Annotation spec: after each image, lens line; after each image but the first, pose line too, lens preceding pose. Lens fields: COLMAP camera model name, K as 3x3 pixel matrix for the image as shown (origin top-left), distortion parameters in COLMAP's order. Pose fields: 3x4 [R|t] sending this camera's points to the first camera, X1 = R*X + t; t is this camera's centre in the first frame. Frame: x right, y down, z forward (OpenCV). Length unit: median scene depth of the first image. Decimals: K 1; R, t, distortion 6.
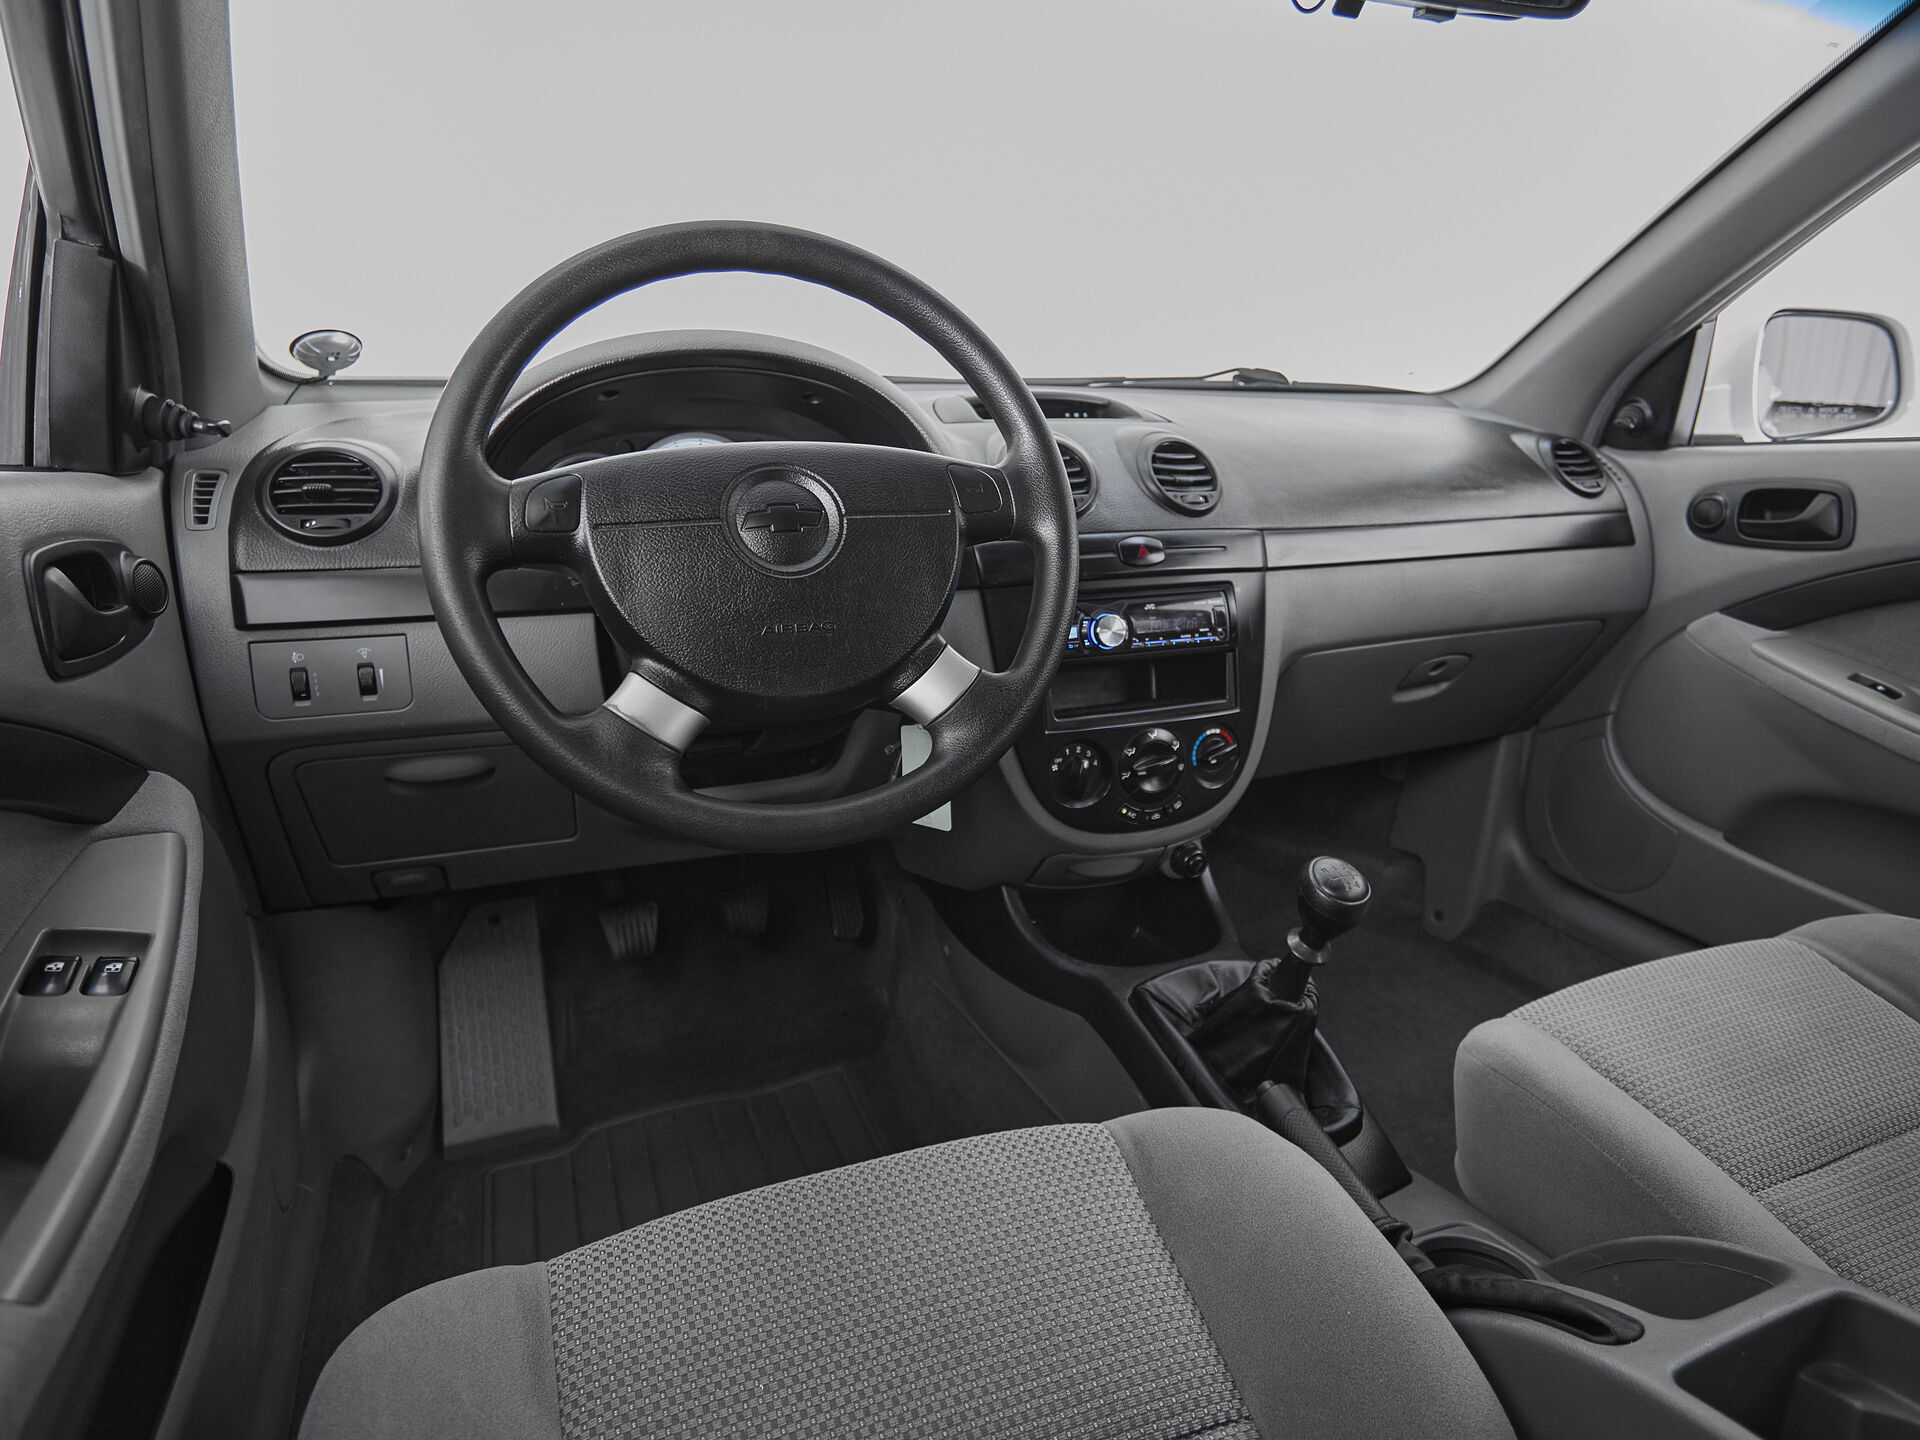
lens RADIAL K [[1045.3, 0, 923.1], [0, 1045.3, 714.8], [0, 0, 1]] dist [-0.007693, -0.000222]
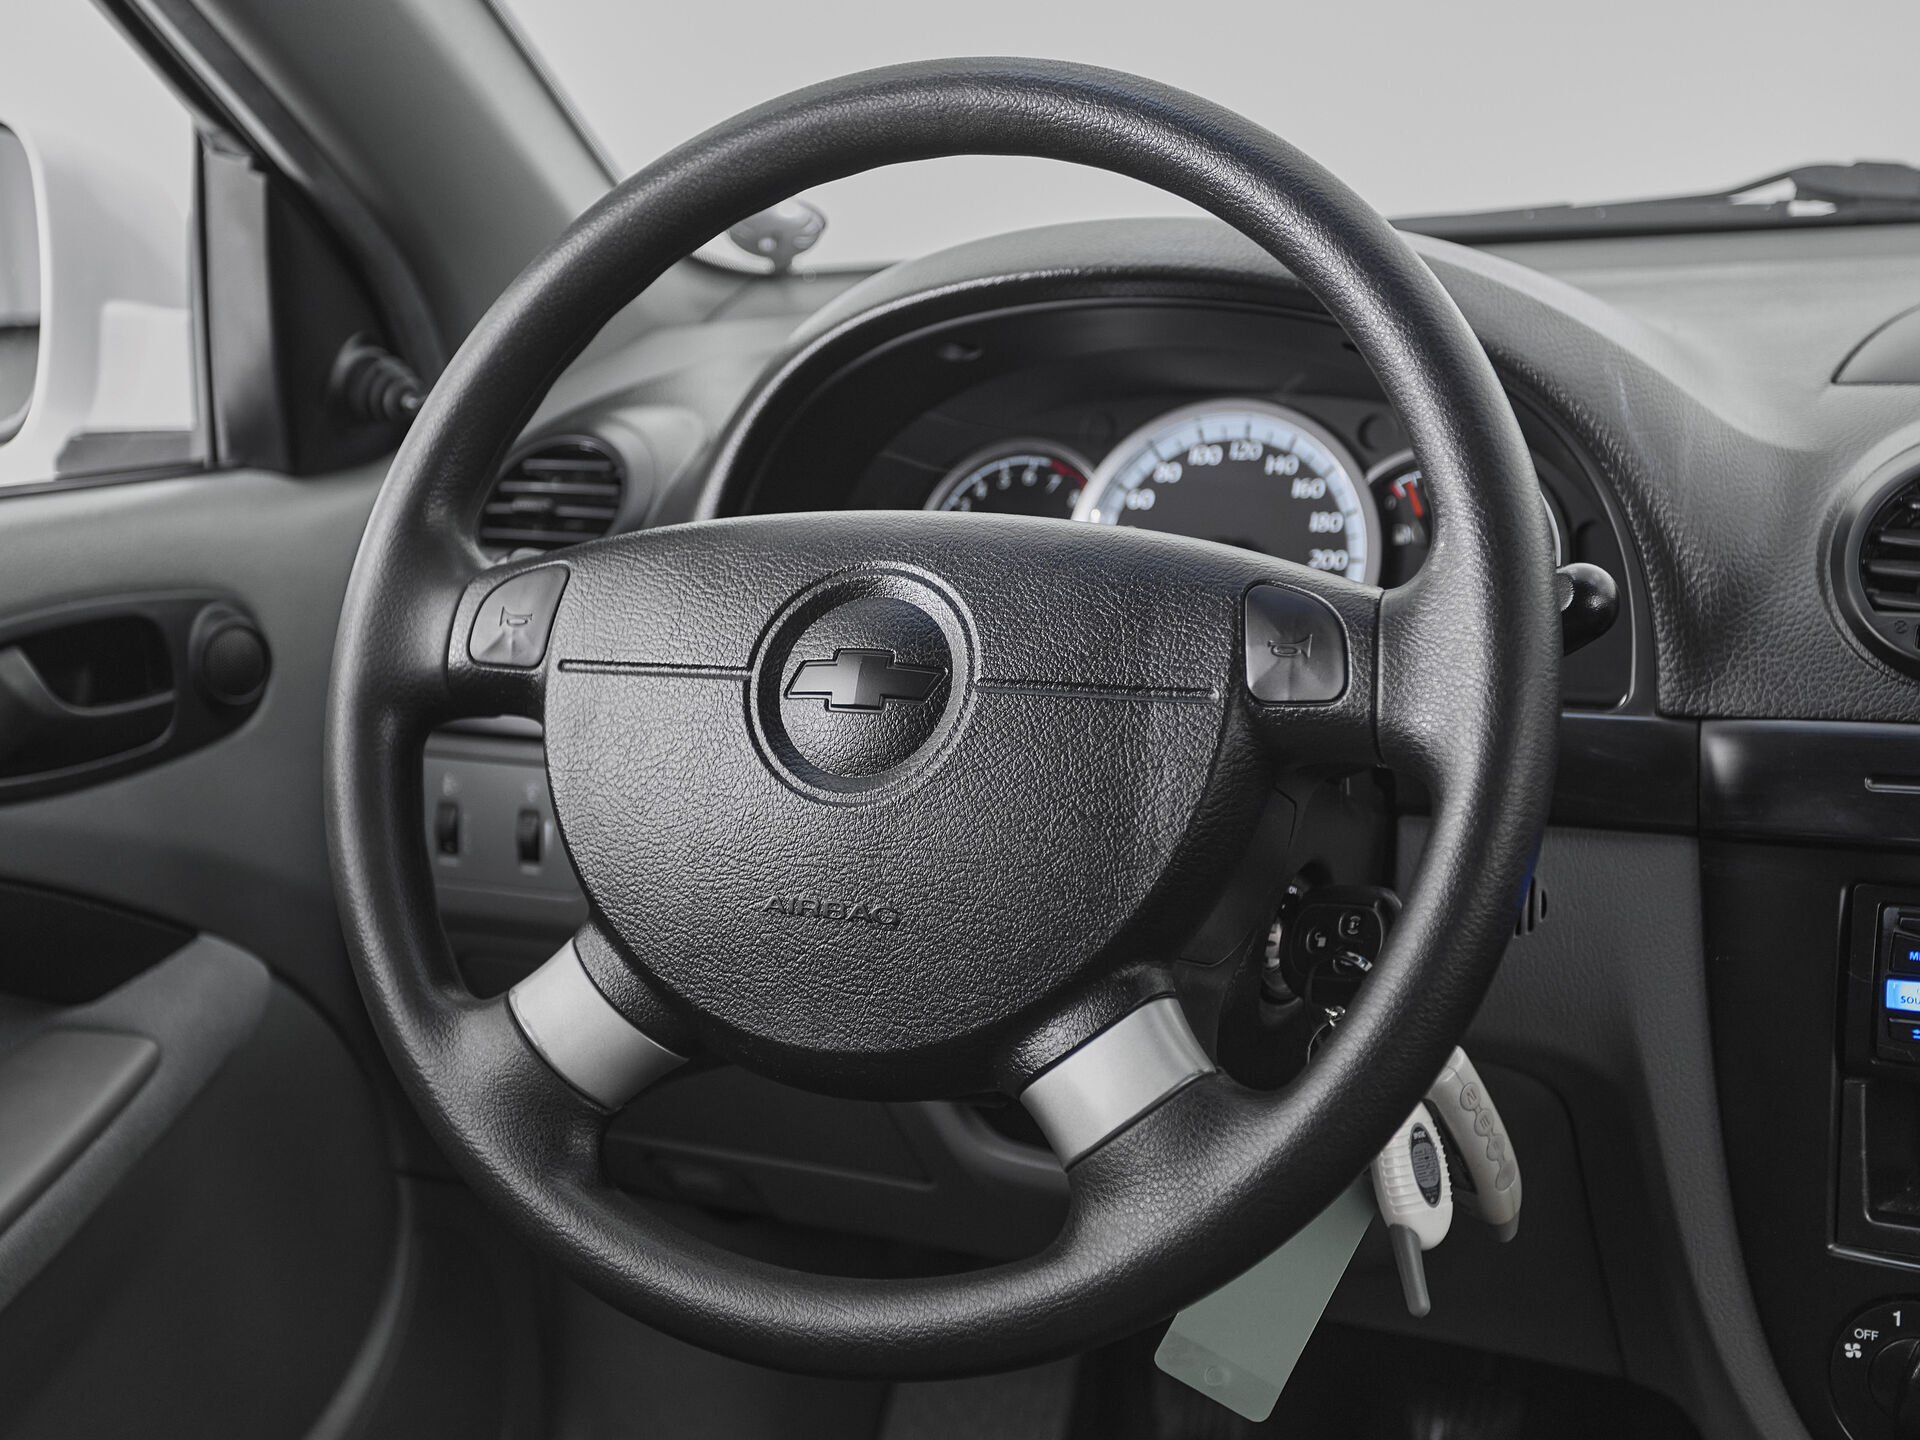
lens RADIAL K [[2397.2, 0, 960.0], [0, 2397.2, 720.0], [0, 0, 1]] dist [0.036499, 0.046741]
pose [[0.703657, 0.128648, -0.698797, 0.436527], [-0.151107, 0.988070, 0.029745, -0.134598], [0.694286, 0.084663, 0.714702, 0.153493]]
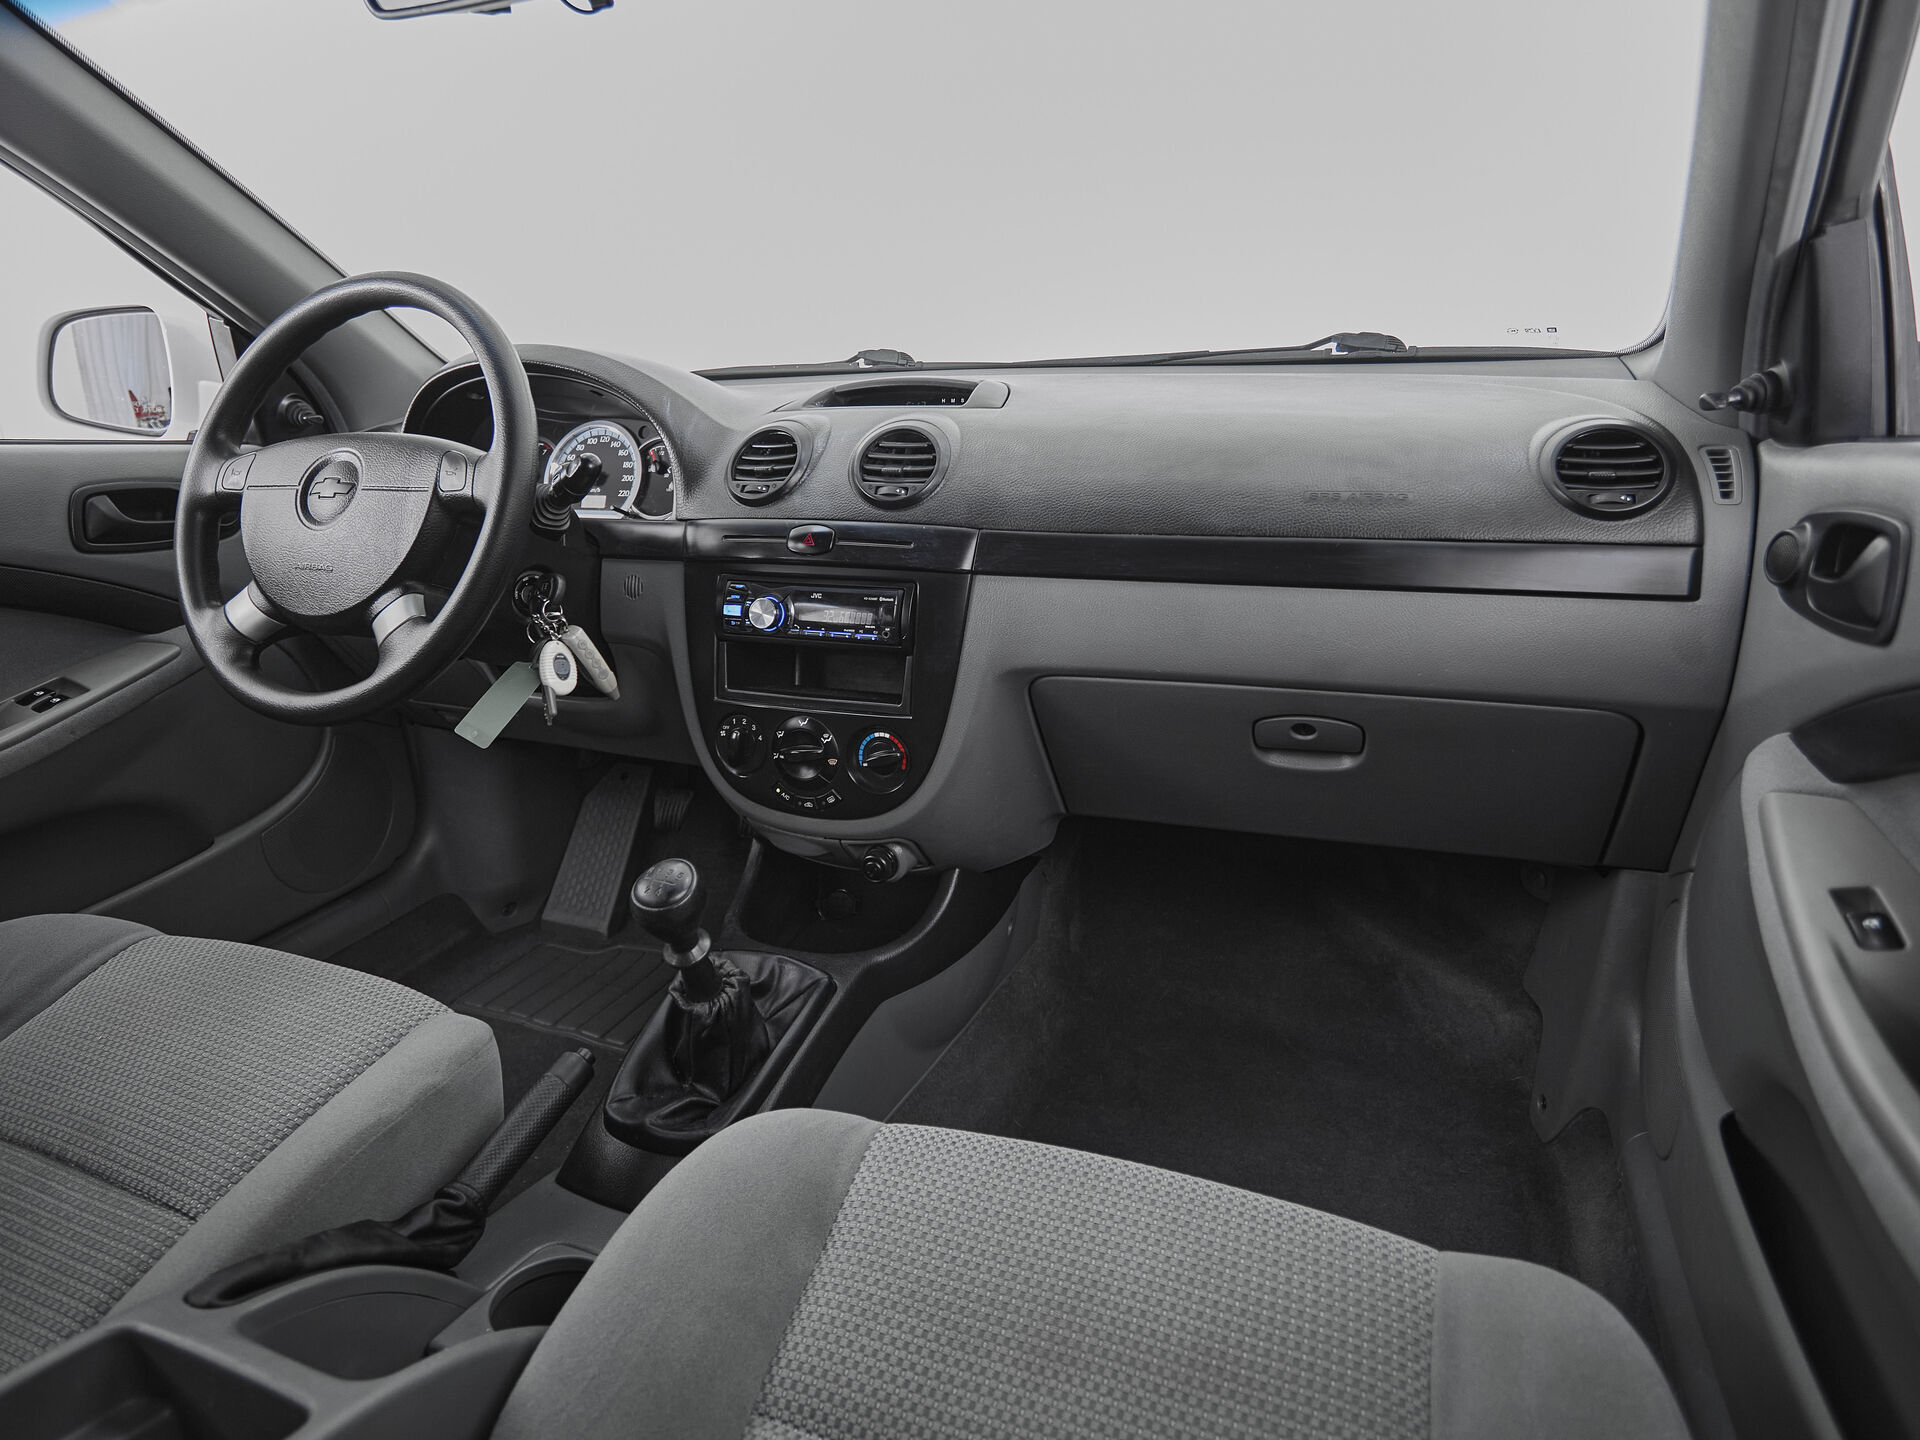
lens RADIAL K [[992.2, 0, 955.5], [0, 992.2, 679.8], [0, 0, 1]] dist [-0.002678, -0.001156]
pose [[0.755372, 0.167686, -0.633479, 0.881265], [-0.163292, 0.984377, 0.065858, -0.102606], [0.634625, 0.053695, 0.770952, 0.338120]]
